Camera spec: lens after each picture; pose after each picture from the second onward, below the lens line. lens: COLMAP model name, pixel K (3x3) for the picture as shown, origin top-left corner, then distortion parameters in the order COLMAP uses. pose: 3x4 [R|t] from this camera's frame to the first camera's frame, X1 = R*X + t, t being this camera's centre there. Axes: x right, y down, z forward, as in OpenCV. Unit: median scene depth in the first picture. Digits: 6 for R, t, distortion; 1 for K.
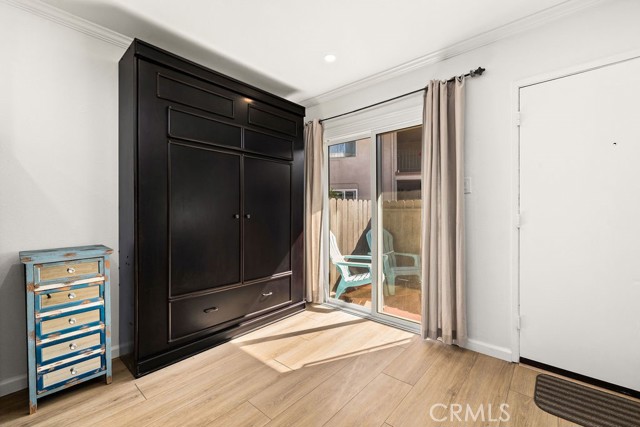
lens RADIAL K [[273.0, 0, 325.5], [0, 273.0, 211.8], [0, 0, 1]] dist [0.002595, -0.000580]
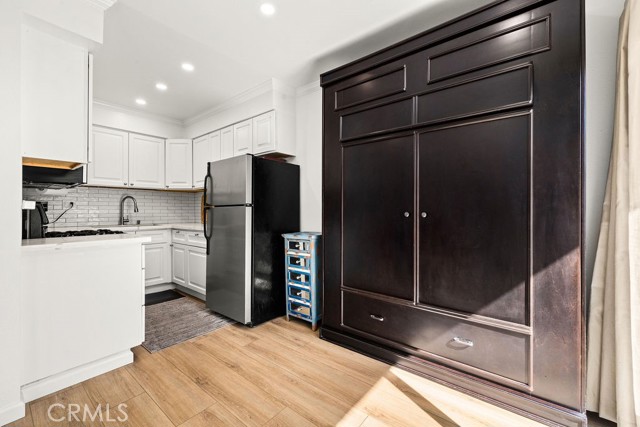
lens RADIAL K [[273.0, 0, 318.8], [0, 273.0, 210.2], [0, 0, 1]] dist [0.002595, -0.000580]
pose [[0.017467, 0.001892, -0.999846, 0.484819], [-0.003604, 0.999992, 0.001829, 0.004624], [0.999841, 0.003572, 0.017473, 0.795903]]
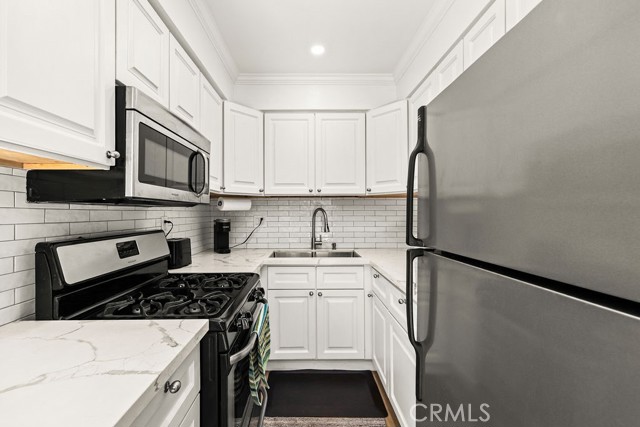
lens RADIAL K [[273.0, 0, 307.0], [0, 273.0, 213.1], [0, 0, 1]] dist [0.002595, -0.000580]
pose [[-0.759258, 0.011690, -0.650685, -0.470181], [0.006214, 0.999923, 0.010713, -0.068597], [0.650760, 0.004091, -0.759272, 0.479629]]
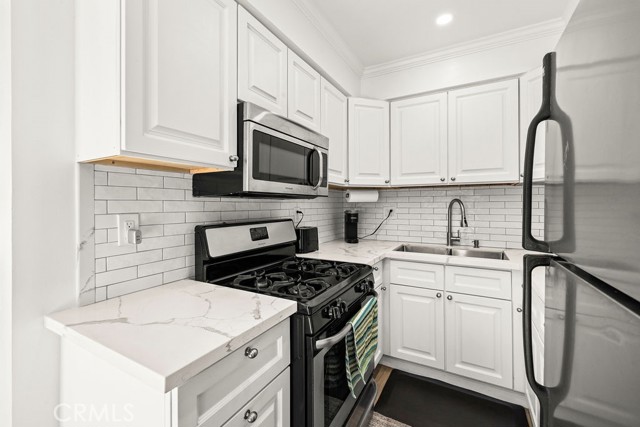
lens RADIAL K [[273.0, 0, 322.7], [0, 273.0, 203.4], [0, 0, 1]] dist [0.002595, -0.000580]
pose [[-0.979272, 0.009268, -0.202338, -0.582025], [0.008852, 0.999956, 0.002961, -0.068054], [0.202357, 0.001108, -0.979311, 0.524049]]
